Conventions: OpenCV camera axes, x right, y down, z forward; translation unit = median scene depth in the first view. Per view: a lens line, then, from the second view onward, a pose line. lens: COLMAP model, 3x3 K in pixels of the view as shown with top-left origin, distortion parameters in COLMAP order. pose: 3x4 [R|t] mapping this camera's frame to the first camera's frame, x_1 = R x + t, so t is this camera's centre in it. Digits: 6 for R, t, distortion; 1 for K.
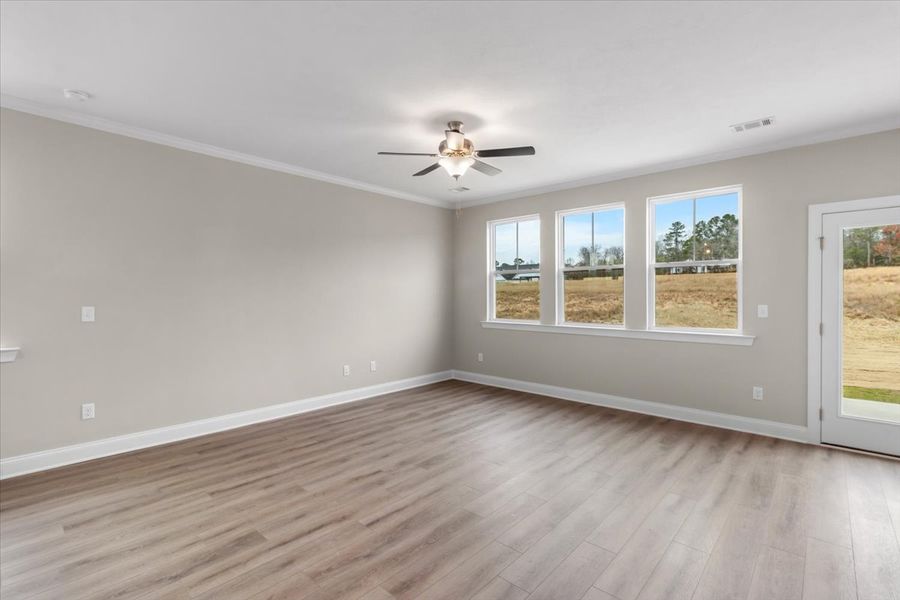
lens RADIAL K [[413.5, 0, 453.0], [0, 413.5, 297.7], [0, 0, 1]] dist [-0.004351, 0.000449]
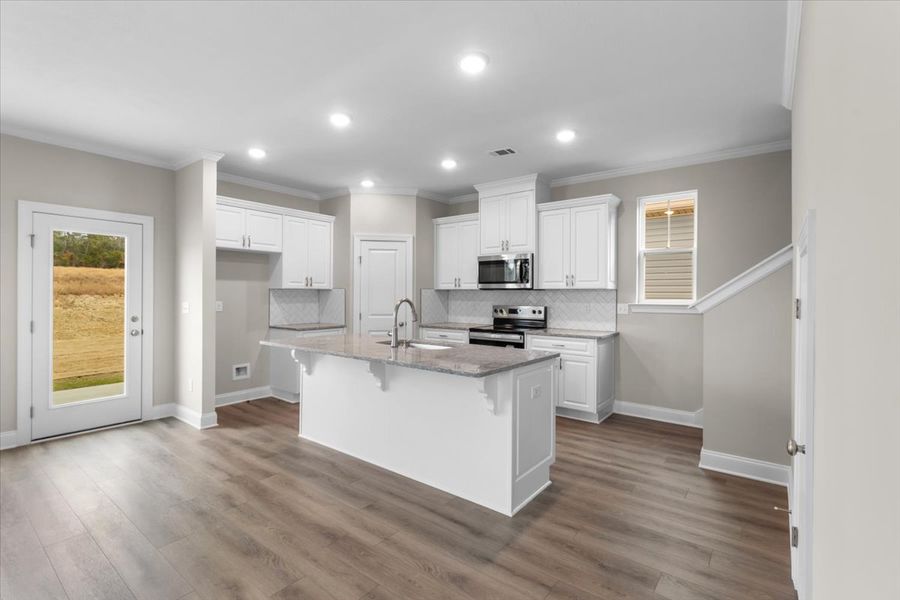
lens RADIAL K [[413.5, 0, 446.8], [0, 413.5, 295.8], [0, 0, 1]] dist [-0.004351, 0.000449]
pose [[-0.098085, -0.000612, 0.995178, -0.078086], [0.002693, 0.999996, 0.000881, 0.001252], [-0.995174, 0.002766, -0.098083, 0.038005]]
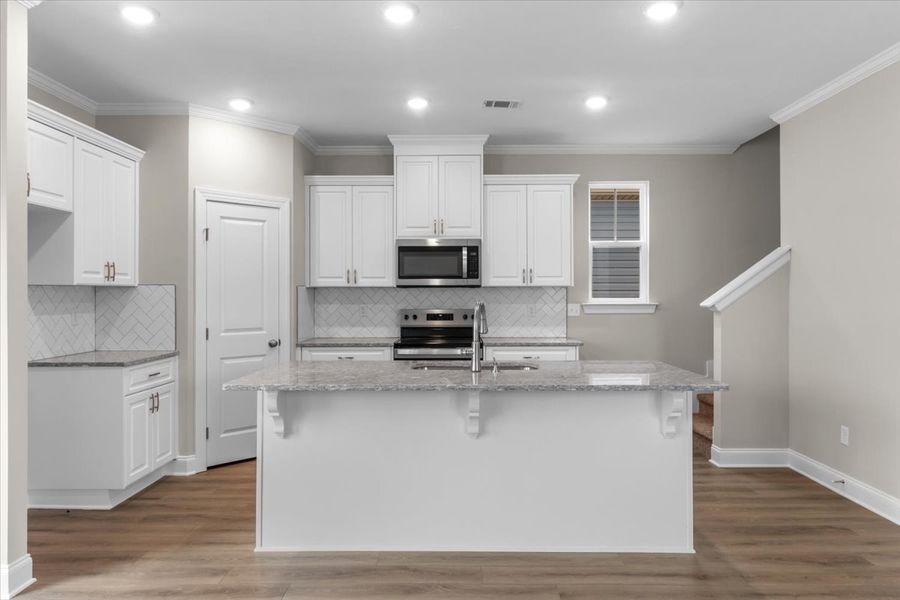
lens RADIAL K [[600.6, 0, 441.2], [0, 600.6, 301.5], [0, 0, 1]] dist [0.007368, -0.005373]
pose [[-0.679485, -0.004140, 0.733678, 0.034472], [0.009728, 0.999845, 0.014652, -0.000829], [-0.733625, 0.017093, -0.679340, 0.296784]]
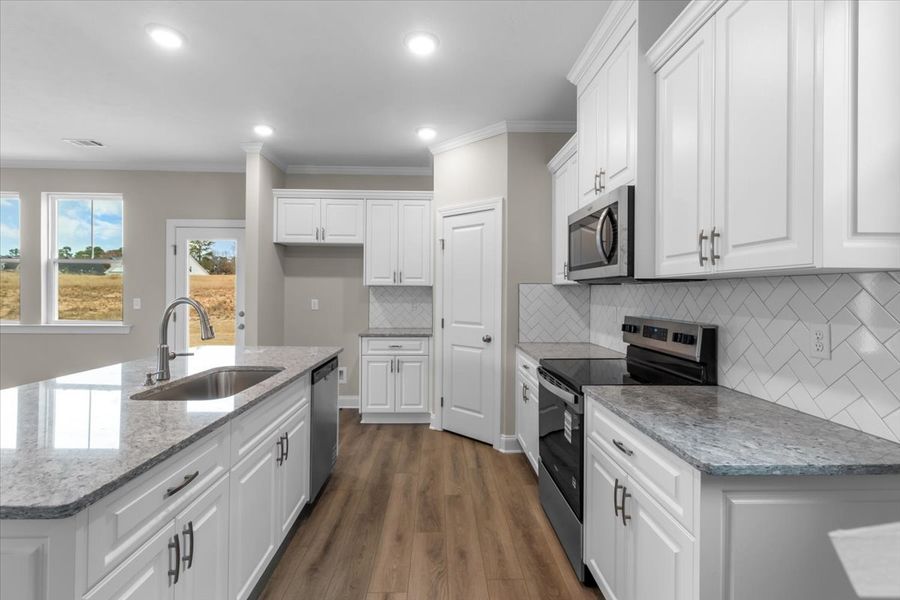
lens RADIAL K [[413.5, 0, 446.3], [0, 413.5, 292.0], [0, 0, 1]] dist [-0.004351, 0.000449]
pose [[0.699302, 0.006338, 0.714798, 0.223039], [-0.002903, 0.999978, -0.006027, 0.001536], [-0.714820, 0.002140, 0.699305, -0.196126]]
